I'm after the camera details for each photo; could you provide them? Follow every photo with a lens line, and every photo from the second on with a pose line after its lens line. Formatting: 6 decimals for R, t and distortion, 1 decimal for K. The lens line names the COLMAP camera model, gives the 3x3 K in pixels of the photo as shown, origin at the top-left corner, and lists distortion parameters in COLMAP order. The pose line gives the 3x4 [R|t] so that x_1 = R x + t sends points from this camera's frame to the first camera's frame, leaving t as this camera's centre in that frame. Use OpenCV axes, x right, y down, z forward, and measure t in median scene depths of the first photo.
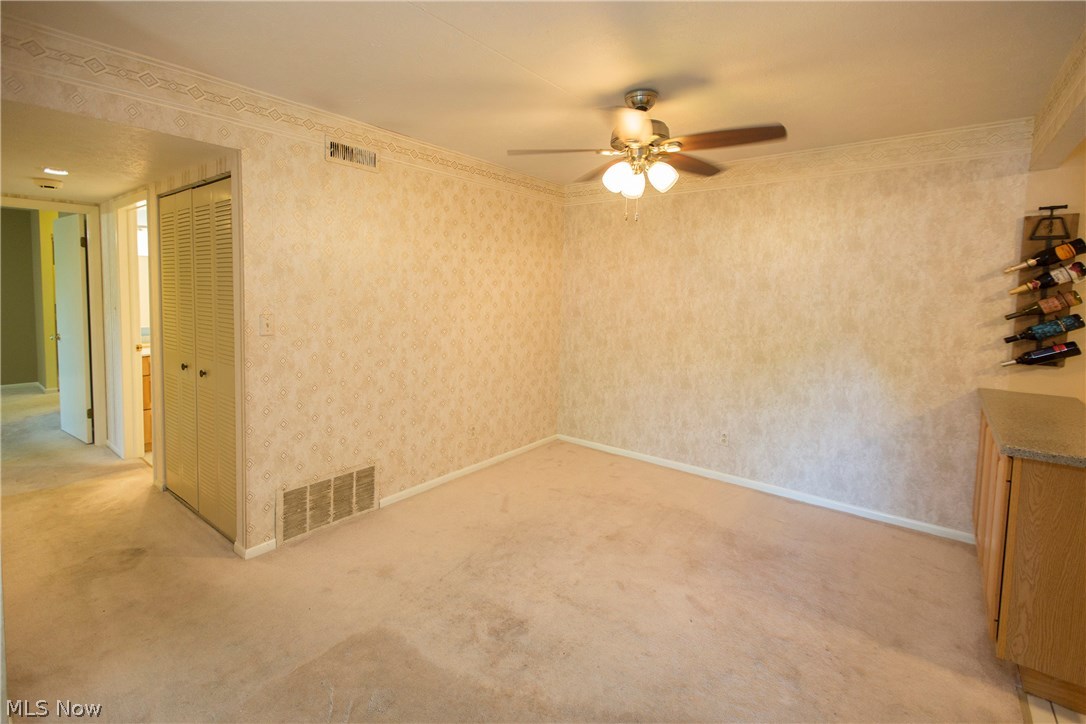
lens RADIAL K [[495.9, 0, 541.9], [0, 495.9, 295.2], [0, 0, 1]] dist [0.001639, -0.000222]
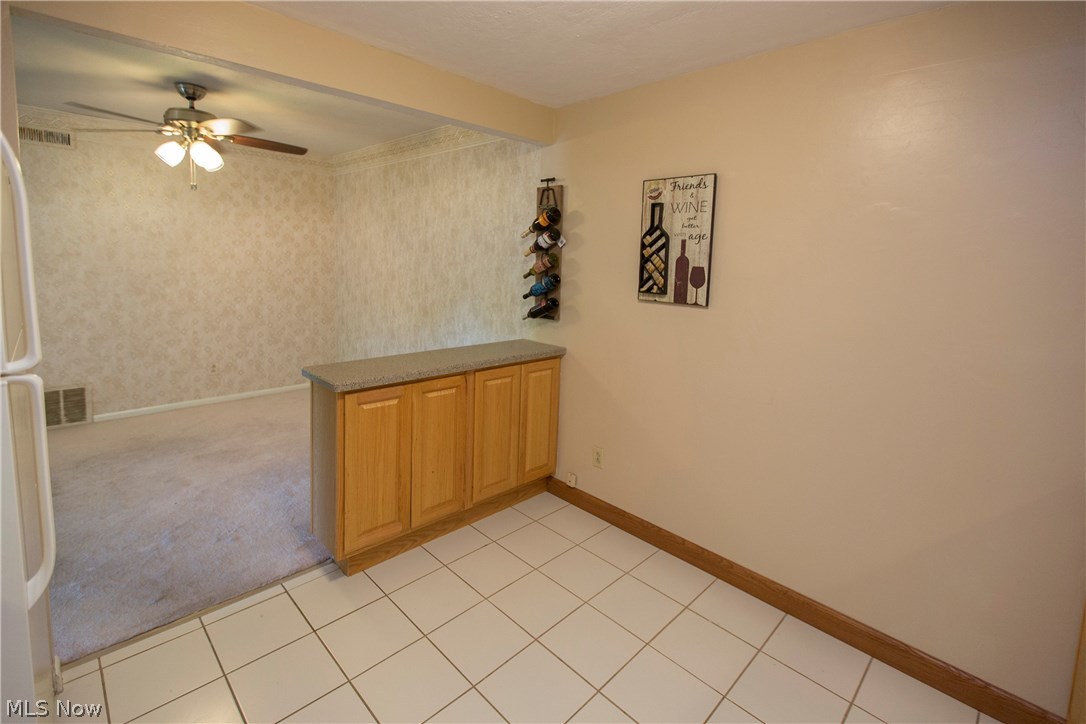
lens RADIAL K [[505.7, 0, 544.1], [0, 505.7, 275.9], [0, 0, 1]] dist [-0.000221, -0.000404]
pose [[0.994080, 0.021905, -0.106421, 0.913999], [-0.019126, 0.999451, 0.027066, 0.008958], [0.106956, -0.024870, 0.993953, -0.123091]]
